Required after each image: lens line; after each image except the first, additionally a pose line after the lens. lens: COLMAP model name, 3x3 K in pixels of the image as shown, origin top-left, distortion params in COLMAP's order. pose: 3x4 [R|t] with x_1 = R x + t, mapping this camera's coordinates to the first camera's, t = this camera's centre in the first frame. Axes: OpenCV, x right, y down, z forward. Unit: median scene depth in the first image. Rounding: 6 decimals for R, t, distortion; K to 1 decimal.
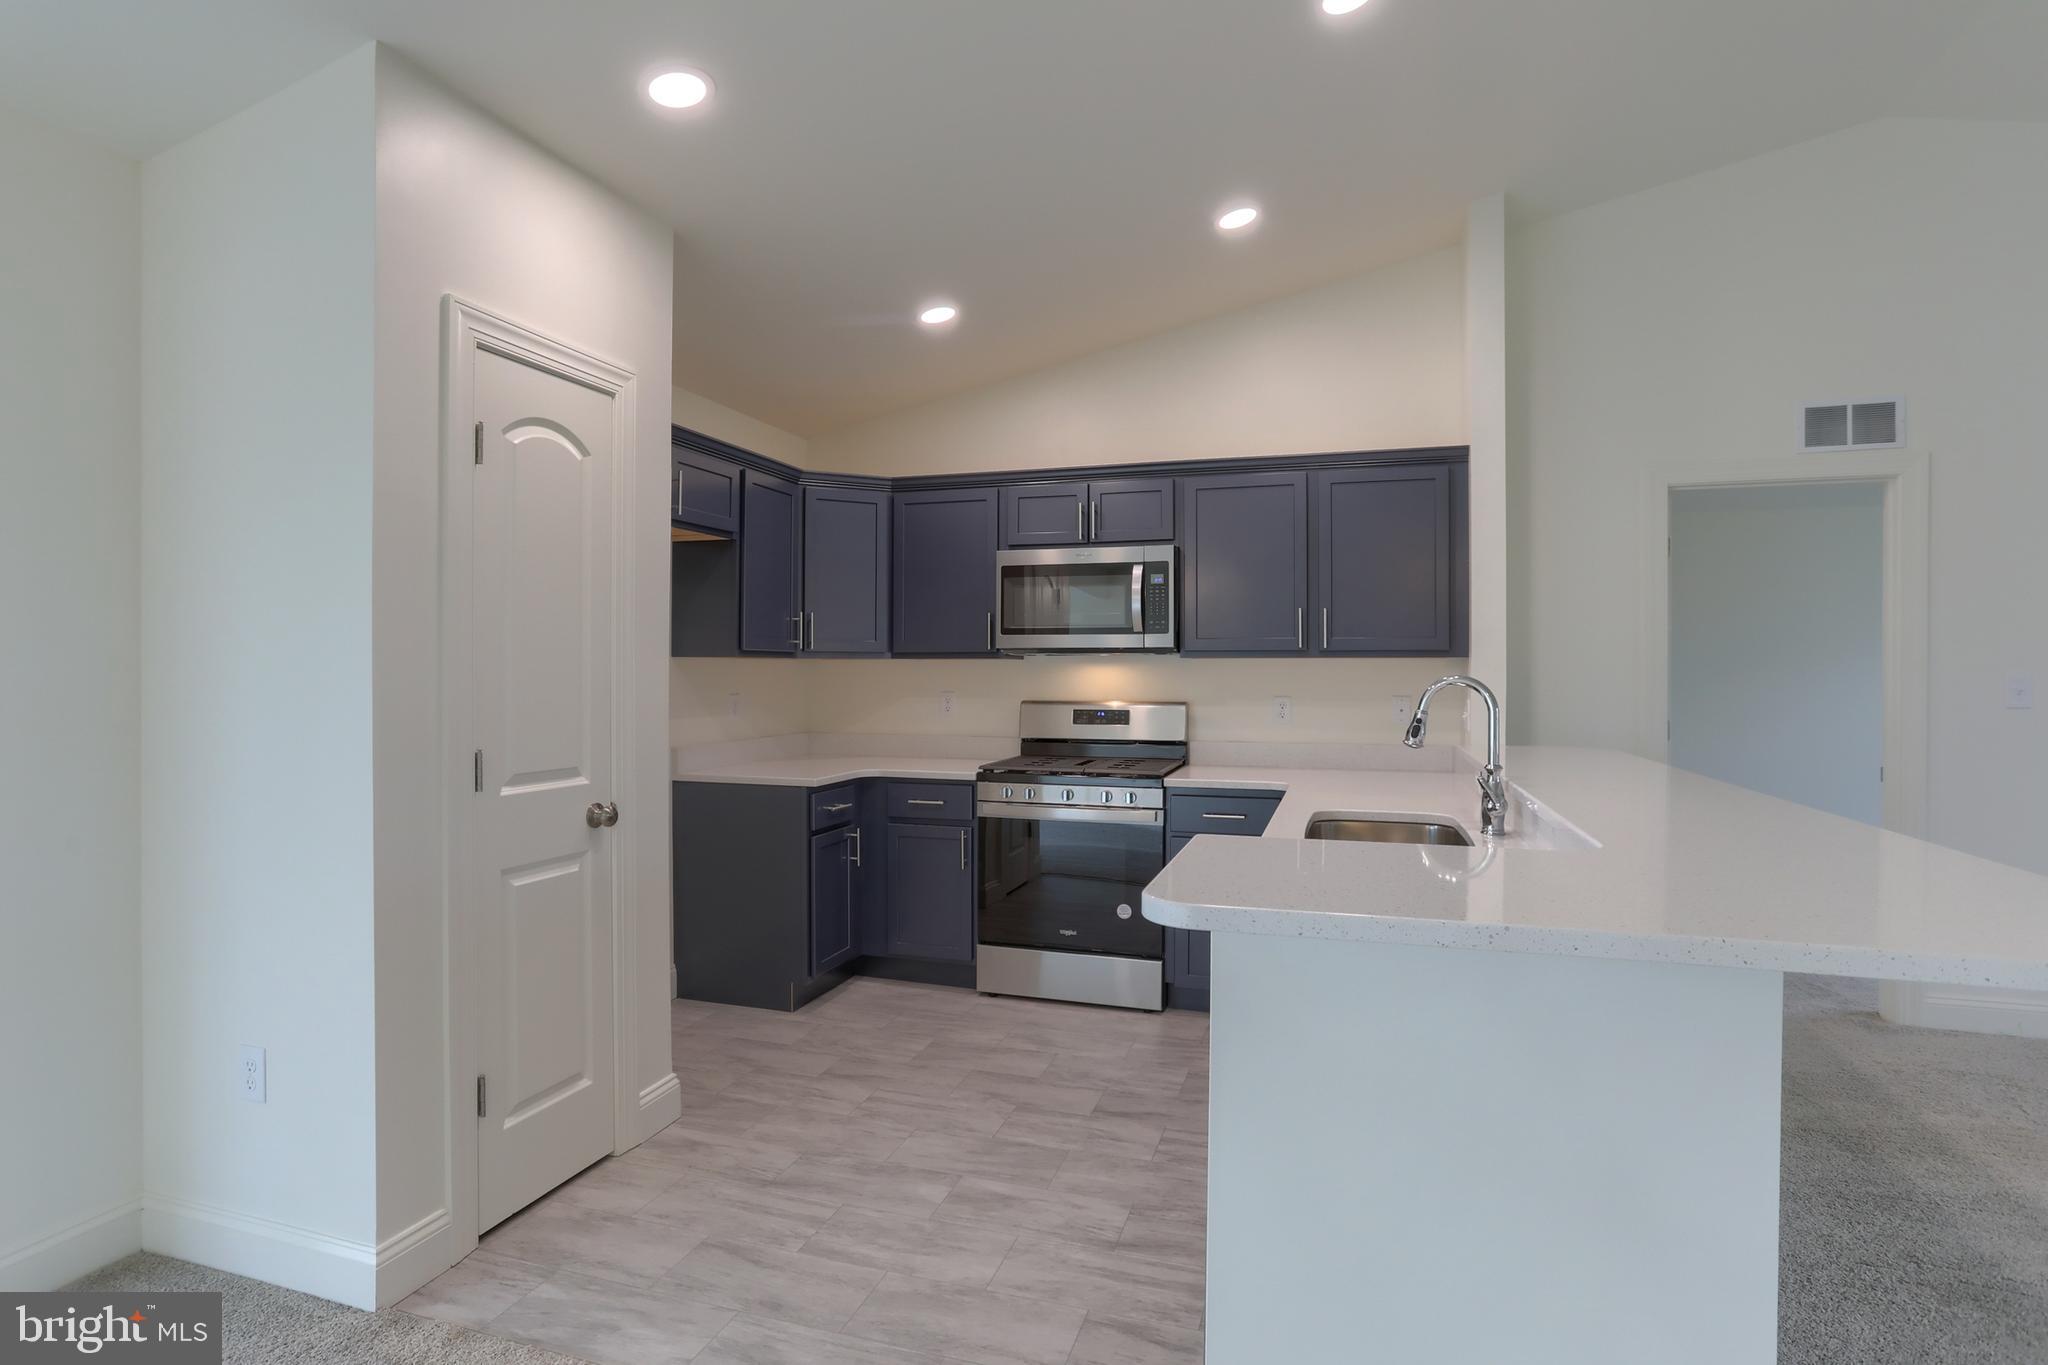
lens RADIAL K [[1037.9, 0, 1033.0], [0, 1037.9, 675.4], [0, 0, 1]] dist [-0.064797, 0.035191]
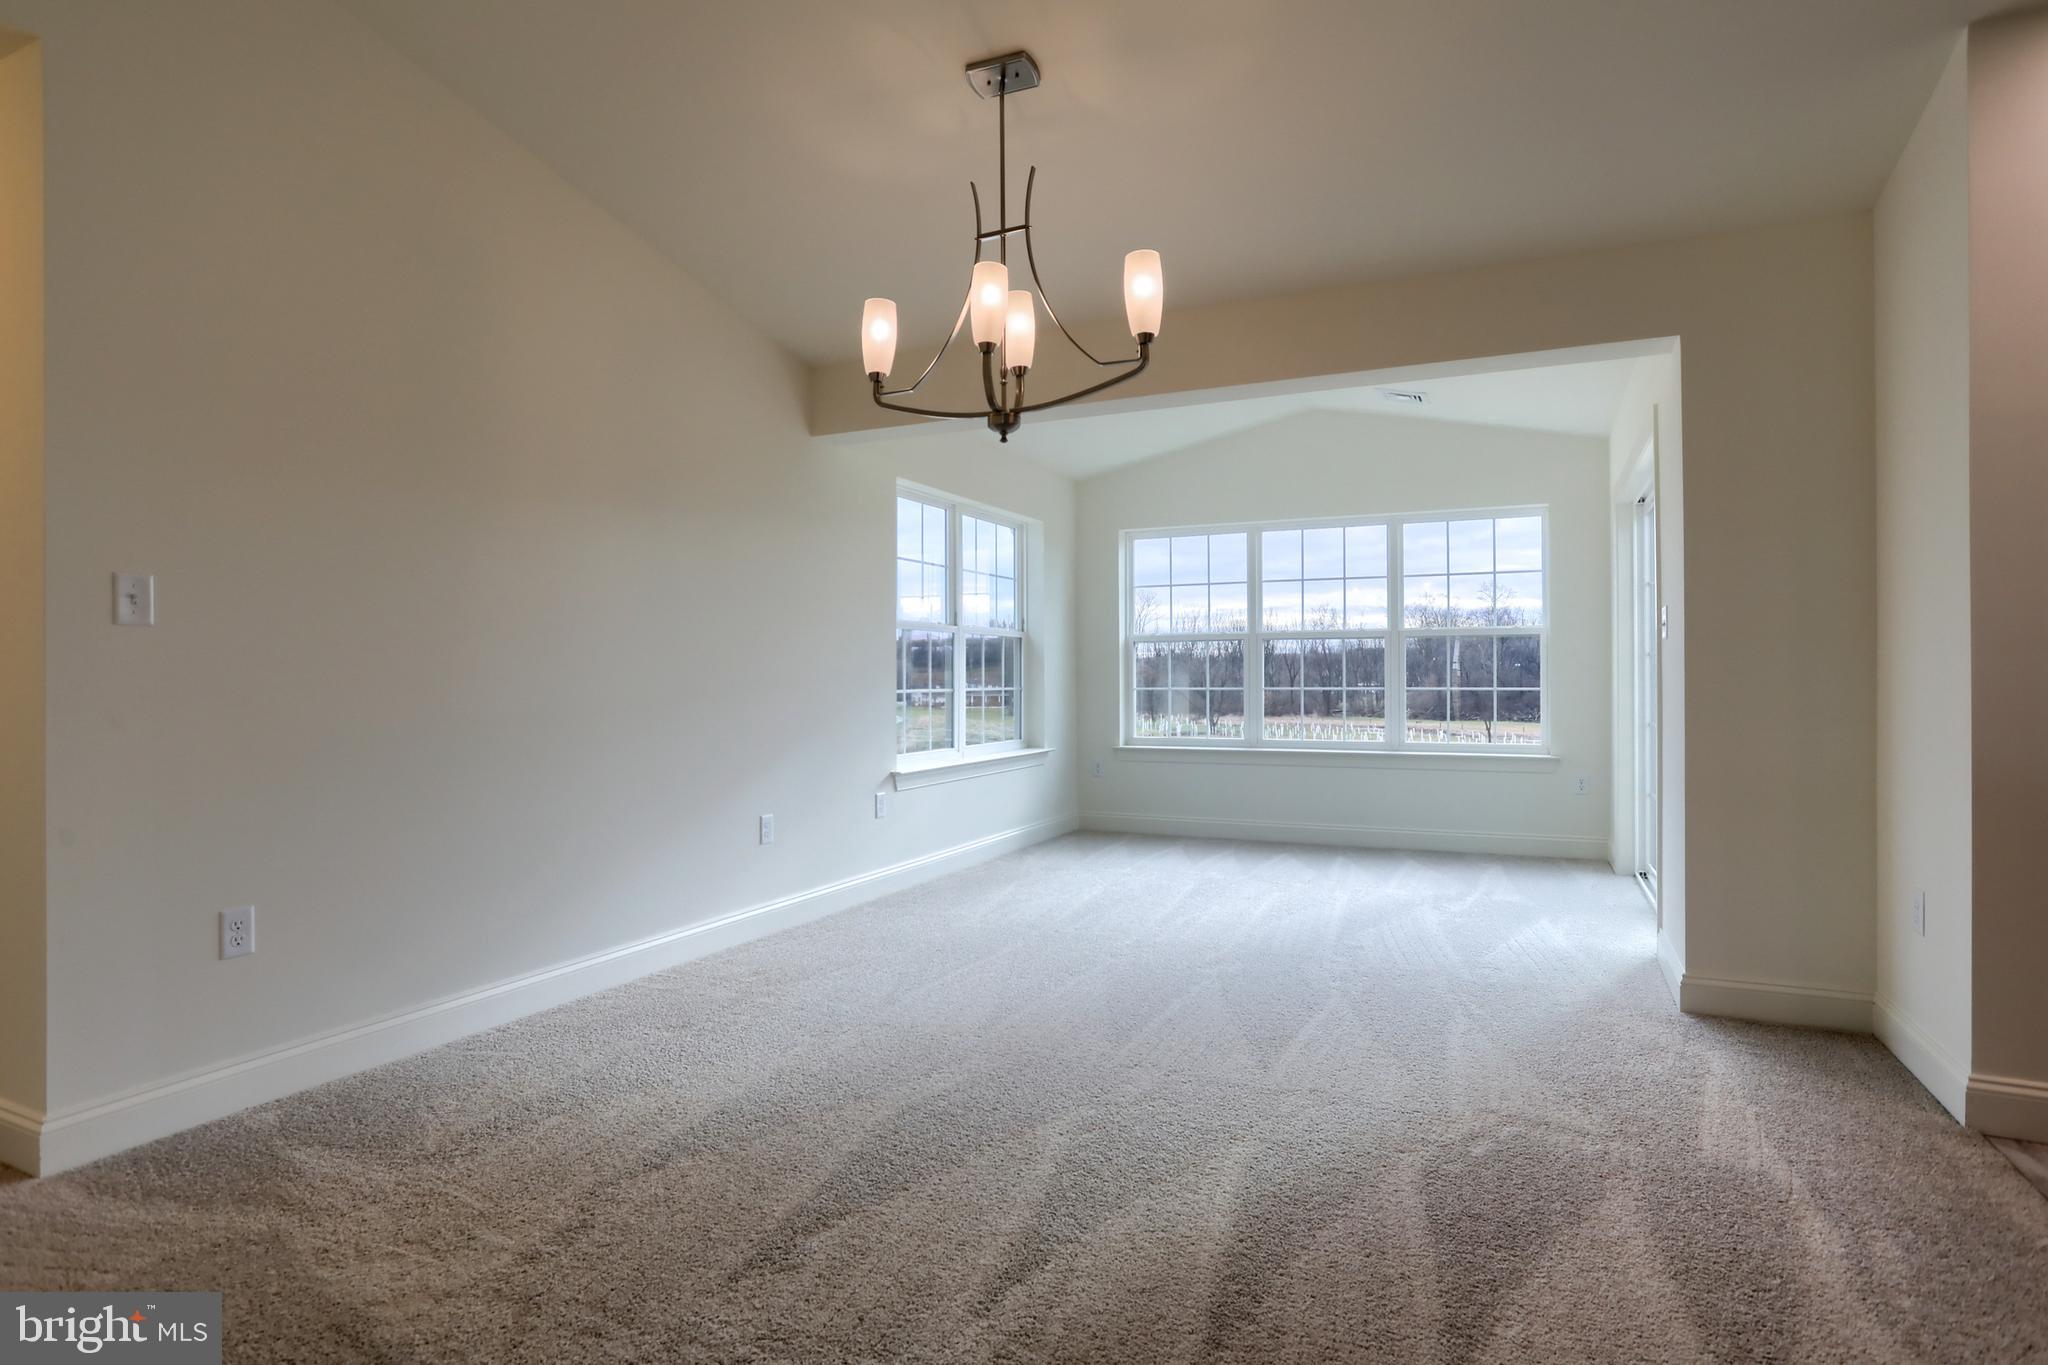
lens RADIAL K [[1055.5, 0, 1027.2], [0, 1055.5, 670.0], [0, 0, 1]] dist [-0.066079, 0.035323]
pose [[-0.138072, -0.007827, -0.990391, 0.340853], [-0.001374, 0.999969, -0.007711, 0.060800], [0.990421, 0.000296, -0.138078, 0.049737]]
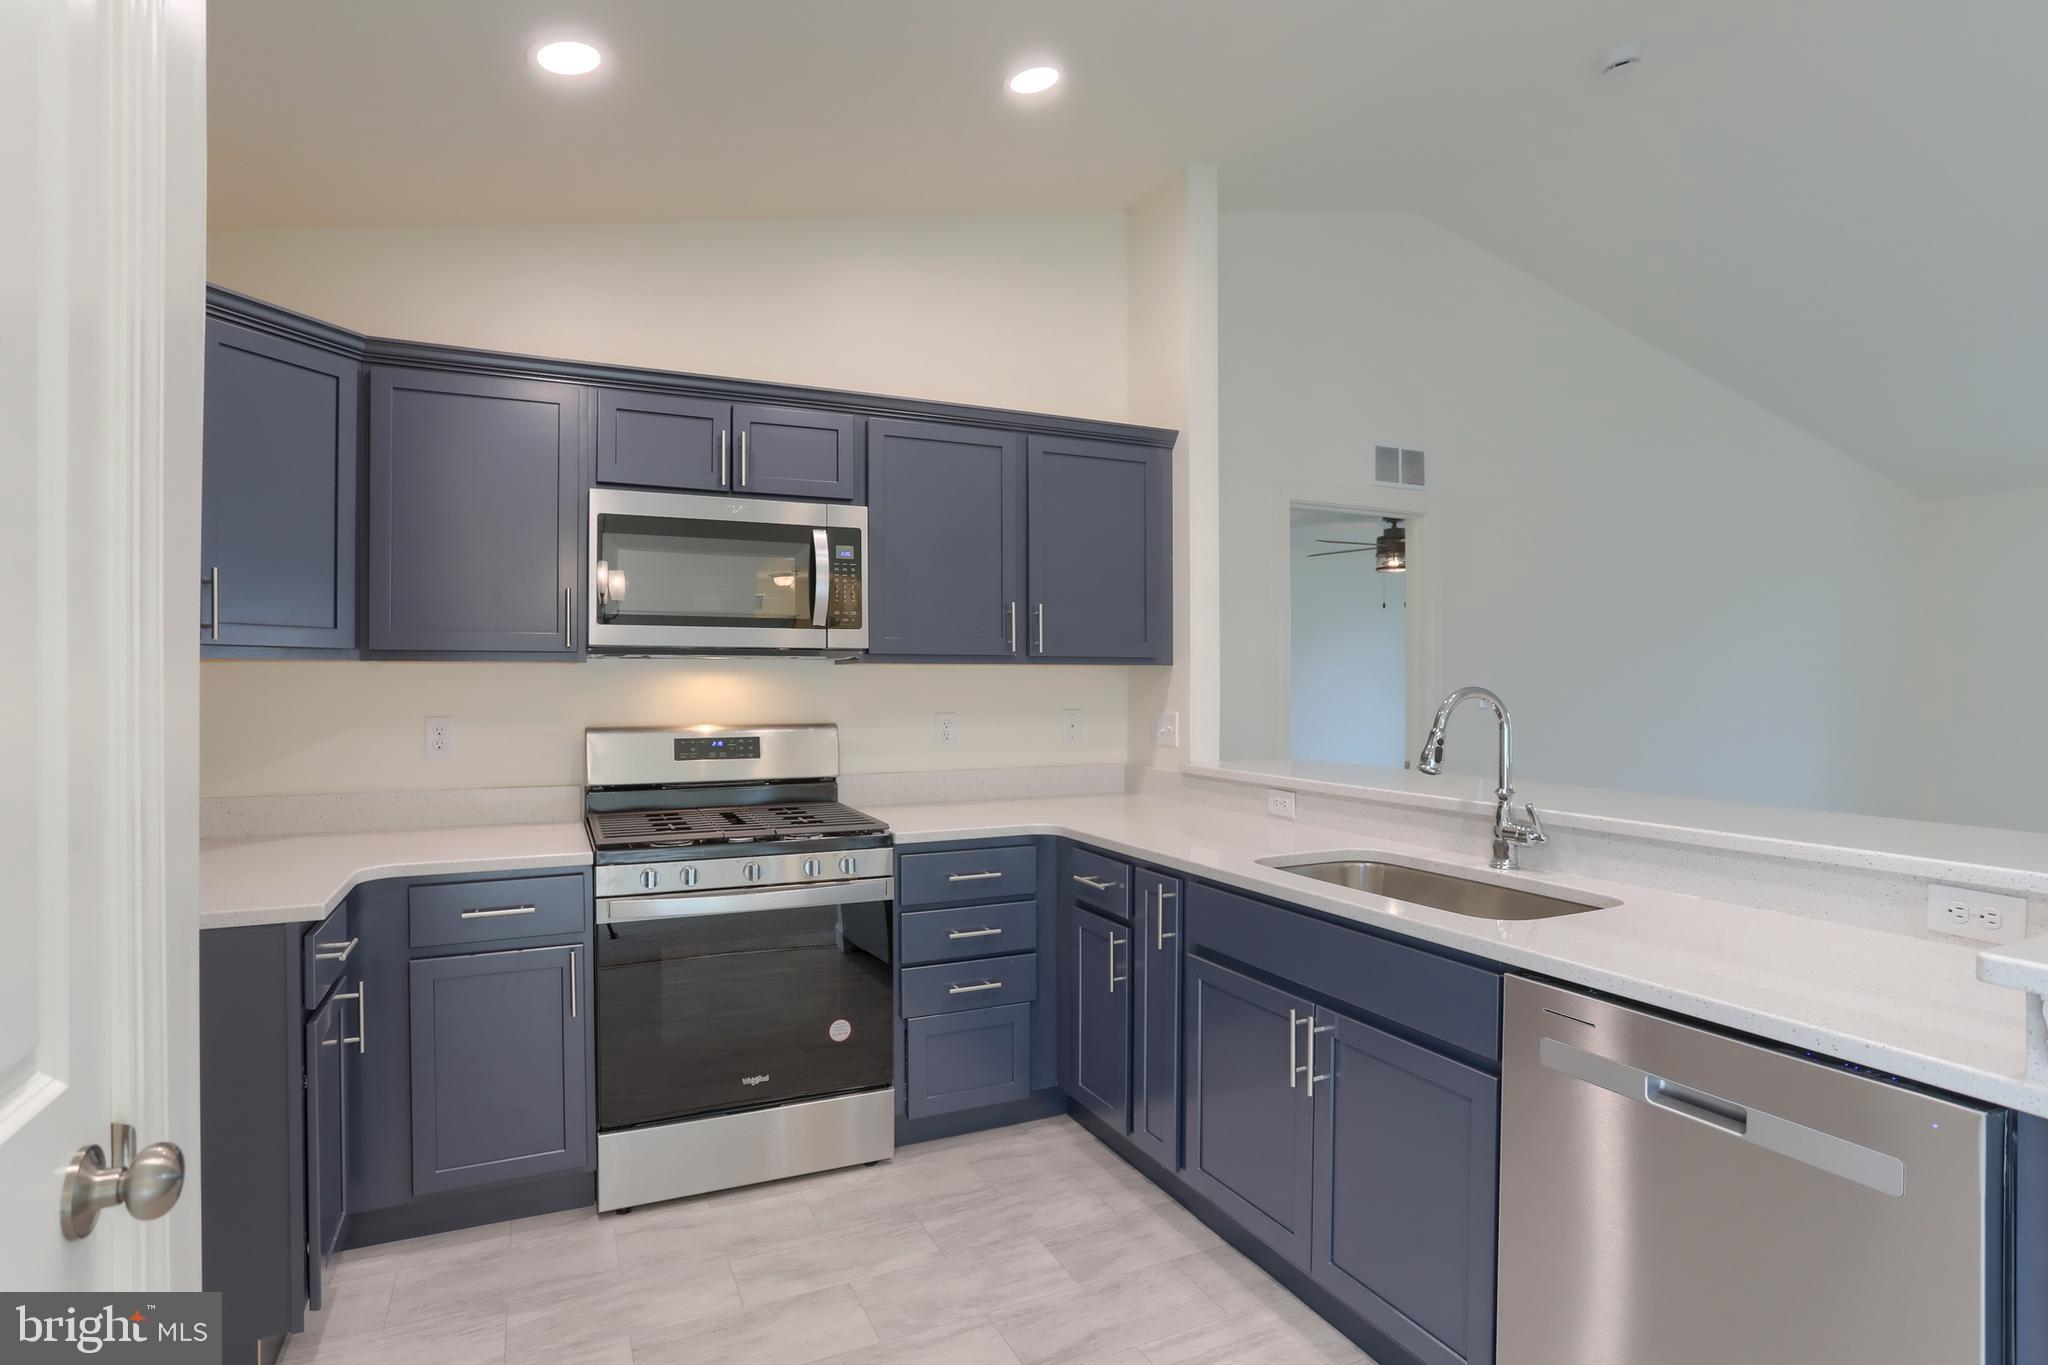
lens RADIAL K [[1037.9, 0, 1033.0], [0, 1037.9, 675.4], [0, 0, 1]] dist [-0.064797, 0.035191]
pose [[0.731615, 0.000238, 0.681718, -0.285483], [0.003865, 0.999982, -0.004497, -0.004900], [-0.681707, 0.005925, 0.731601, 0.408404]]
